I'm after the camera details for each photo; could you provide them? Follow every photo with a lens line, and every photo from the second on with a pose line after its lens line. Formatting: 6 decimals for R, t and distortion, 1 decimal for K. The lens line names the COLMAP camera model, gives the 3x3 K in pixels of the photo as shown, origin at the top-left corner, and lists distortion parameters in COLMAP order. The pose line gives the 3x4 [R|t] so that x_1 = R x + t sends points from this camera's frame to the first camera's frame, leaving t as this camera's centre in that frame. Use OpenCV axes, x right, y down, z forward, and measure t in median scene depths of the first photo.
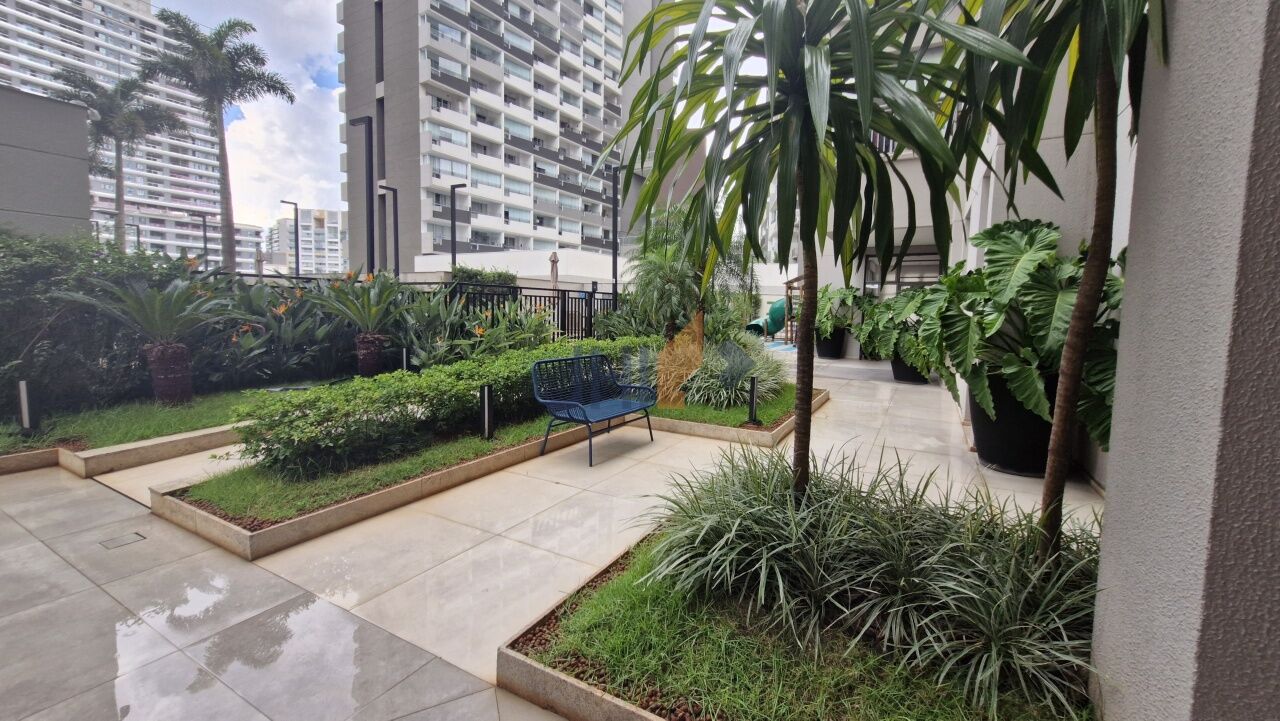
lens RADIAL K [[504.5, 0, 644.5], [0, 504.5, 353.2], [0, 0, 1]] dist [0.001214, 0.000018]
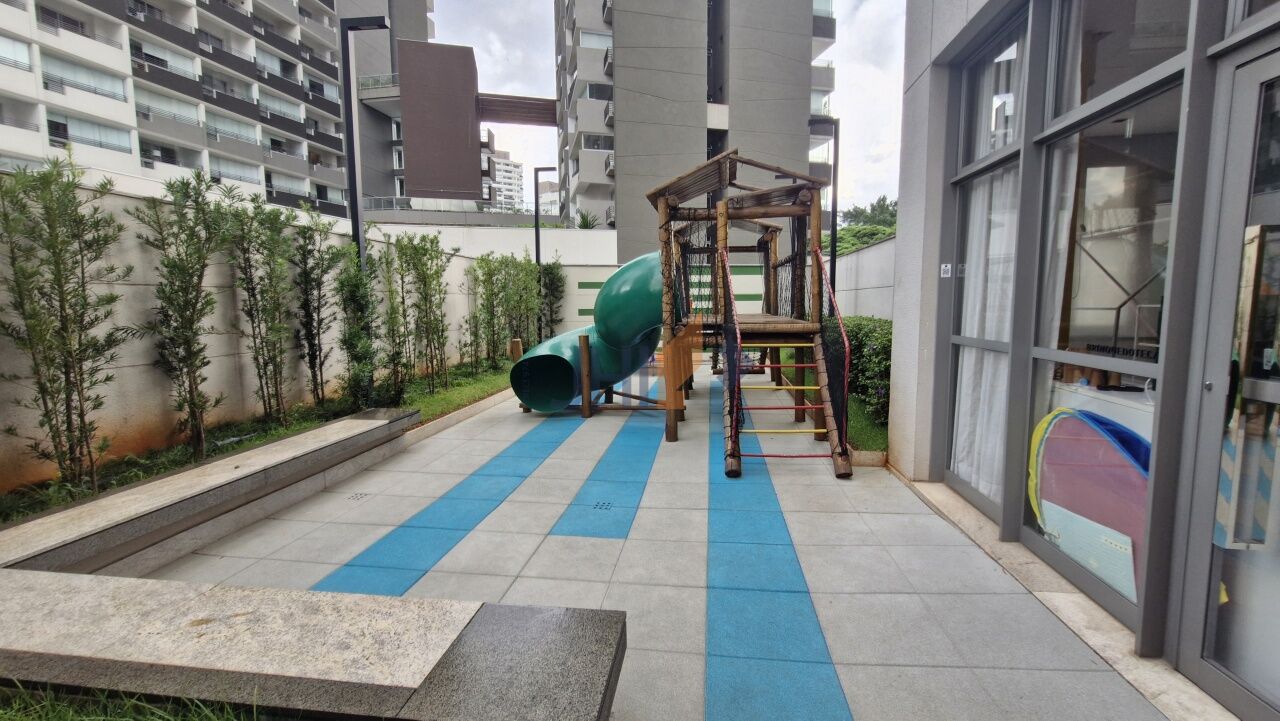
lens RADIAL K [[504.5, 0, 644.5], [0, 504.5, 353.2], [0, 0, 1]] dist [0.001214, 0.000018]
pose [[0.929602, -0.064408, 0.362893, 0.069361], [0.060177, 0.997924, 0.022964, -0.025638], [-0.363619, 0.000490, 0.931548, 0.296773]]
